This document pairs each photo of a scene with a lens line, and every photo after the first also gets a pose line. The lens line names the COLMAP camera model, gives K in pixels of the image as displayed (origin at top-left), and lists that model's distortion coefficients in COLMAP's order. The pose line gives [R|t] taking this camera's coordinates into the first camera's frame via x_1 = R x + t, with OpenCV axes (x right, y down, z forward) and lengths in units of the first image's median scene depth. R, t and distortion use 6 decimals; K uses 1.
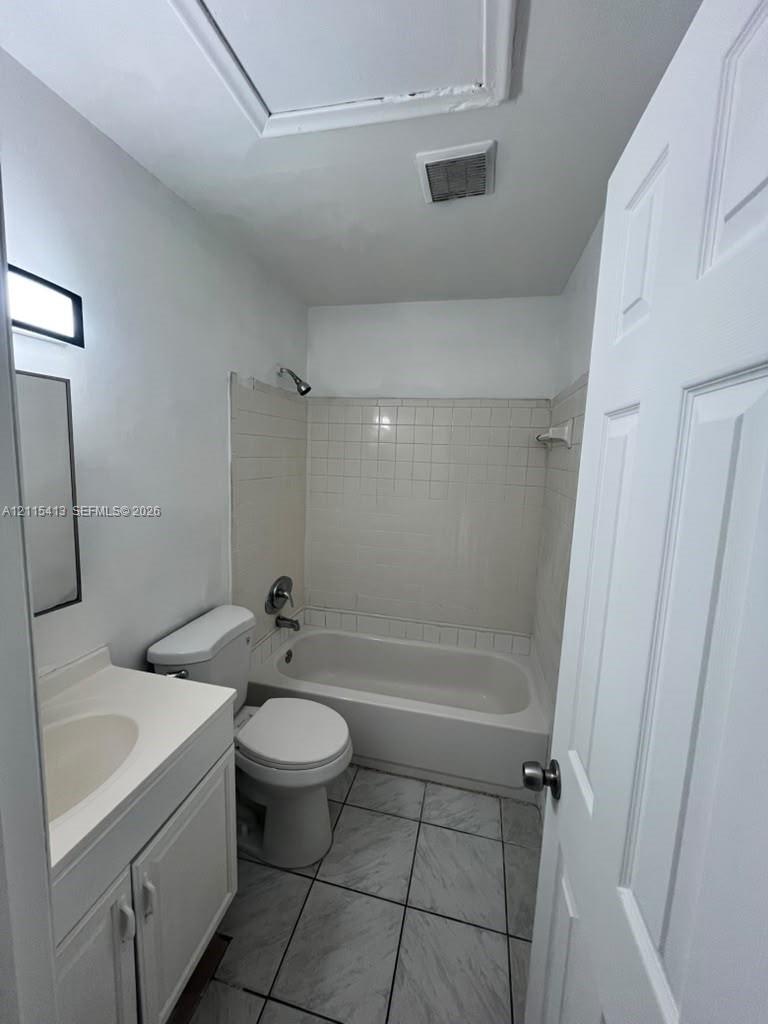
lens RADIAL K [[410.9, 0, 386.3], [0, 410.9, 510.4], [0, 0, 1]] dist [-0.000945, -0.000275]
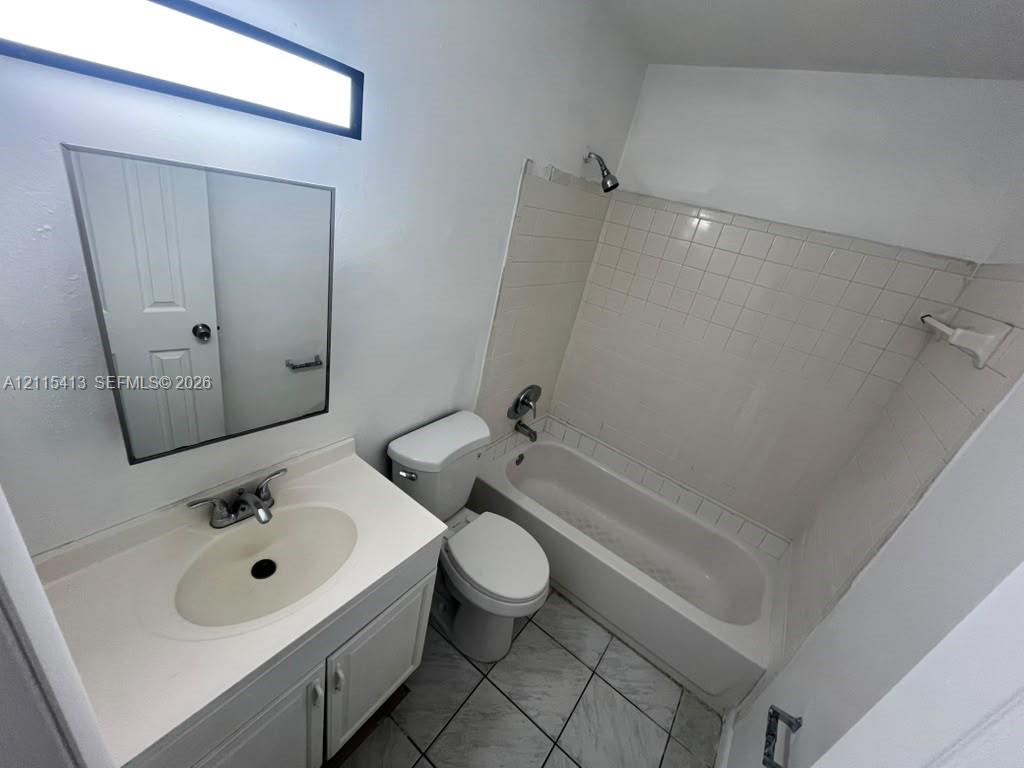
lens RADIAL K [[410.9, 0, 512.0], [0, 410.9, 384.0], [0, 0, 1]] dist [-0.000945, -0.000275]
pose [[0.907295, 0.306804, -0.287552, -0.025339], [-0.222790, 0.930711, 0.290071, -0.138329], [0.356623, -0.199116, 0.912783, 0.130053]]
